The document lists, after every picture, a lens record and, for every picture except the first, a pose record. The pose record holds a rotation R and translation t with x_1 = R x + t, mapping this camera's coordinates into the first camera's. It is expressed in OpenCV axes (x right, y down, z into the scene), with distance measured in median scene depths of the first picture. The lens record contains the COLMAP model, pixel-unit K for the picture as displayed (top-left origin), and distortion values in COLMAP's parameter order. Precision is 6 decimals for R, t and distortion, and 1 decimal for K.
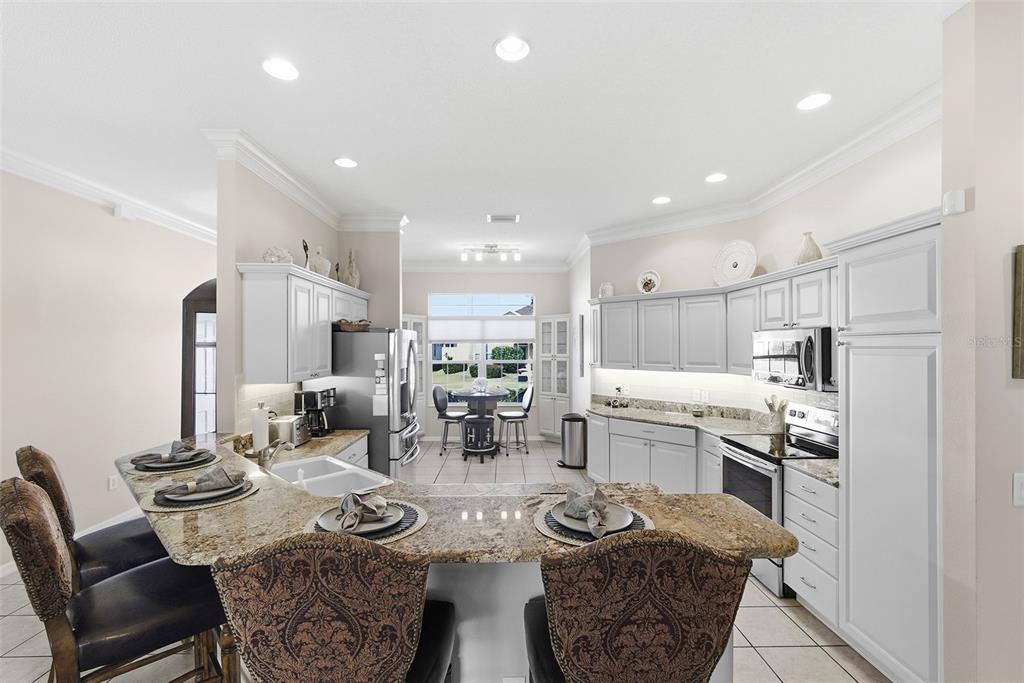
lens RADIAL K [[441.7, 0, 517.5], [0, 441.7, 344.4], [0, 0, 1]] dist [-0.007607, 0.001822]
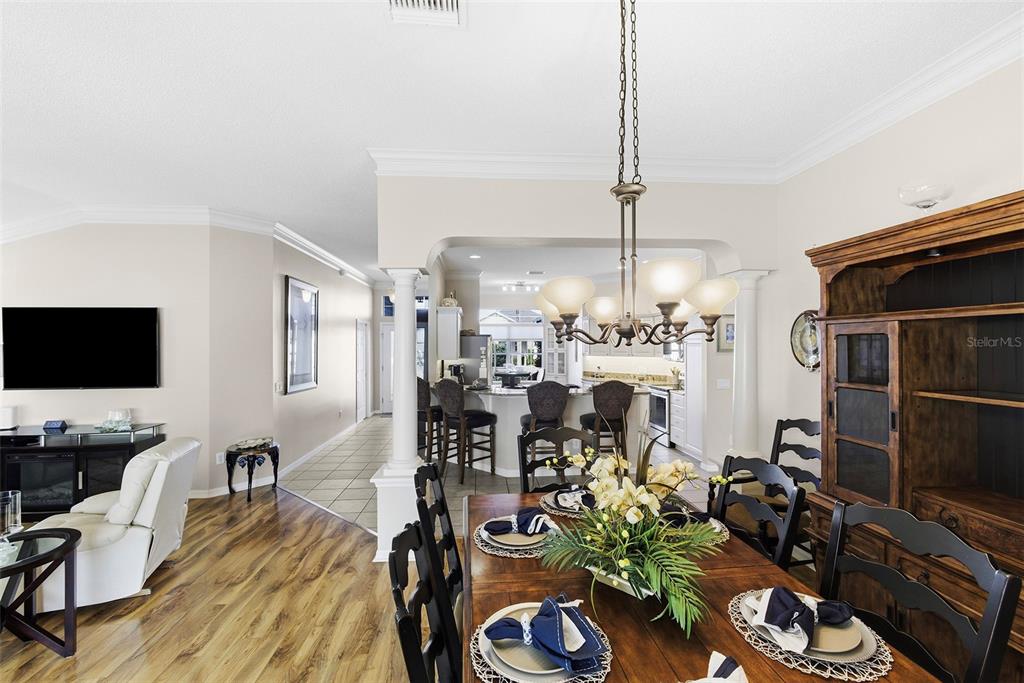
lens RADIAL K [[441.7, 0, 510.7], [0, 441.7, 338.7], [0, 0, 1]] dist [-0.007607, 0.001822]
pose [[0.998774, 0.000255, 0.049492, -0.238282], [0.000094, 0.999975, -0.007049, -0.002195], [-0.049493, 0.007045, 0.998750, -0.842007]]
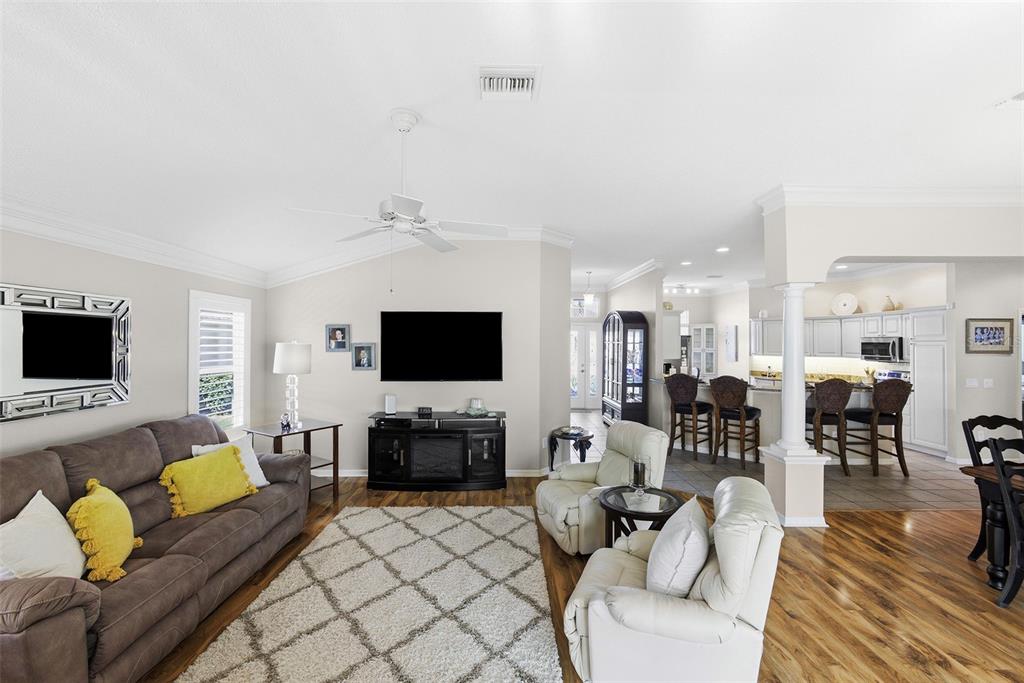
lens RADIAL K [[441.7, 0, 511.1], [0, 441.7, 336.5], [0, 0, 1]] dist [-0.007607, 0.001822]
pose [[0.999916, 0.005608, -0.011713, -0.944580], [-0.005705, 0.999950, -0.008222, -0.005840], [0.011666, 0.008288, 0.999898, -0.974913]]
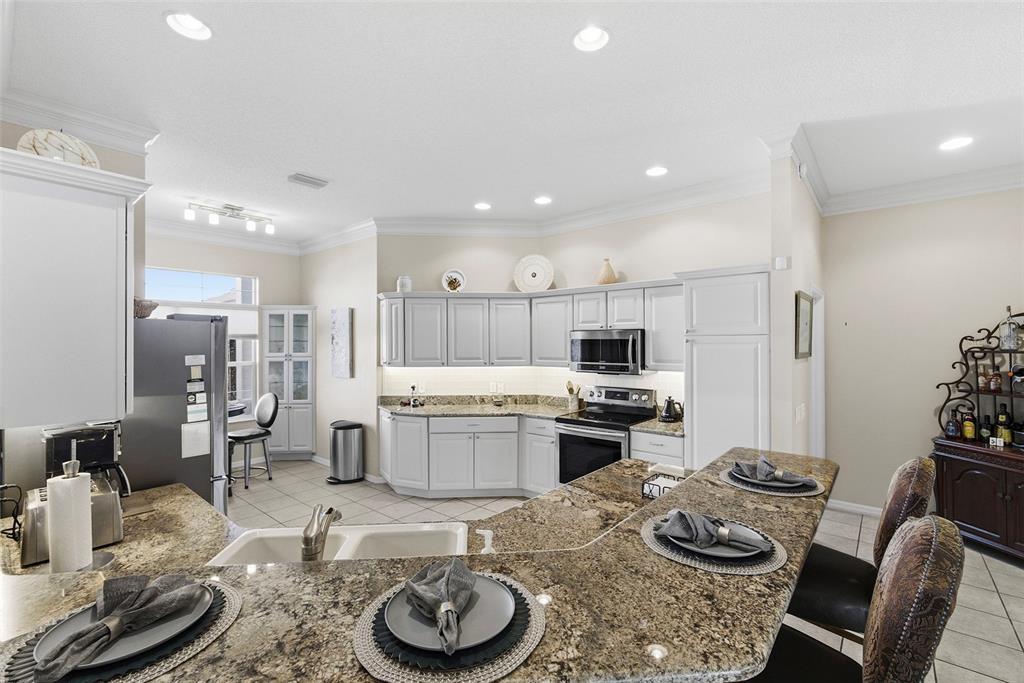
lens RADIAL K [[441.7, 0, 509.5], [0, 441.7, 342.8], [0, 0, 1]] dist [-0.007607, 0.001822]
pose [[0.670731, 0.000658, 0.741700, -0.395248], [-0.001254, 0.999999, 0.000246, 0.002885], [-0.741700, -0.001095, 0.670731, 0.222385]]
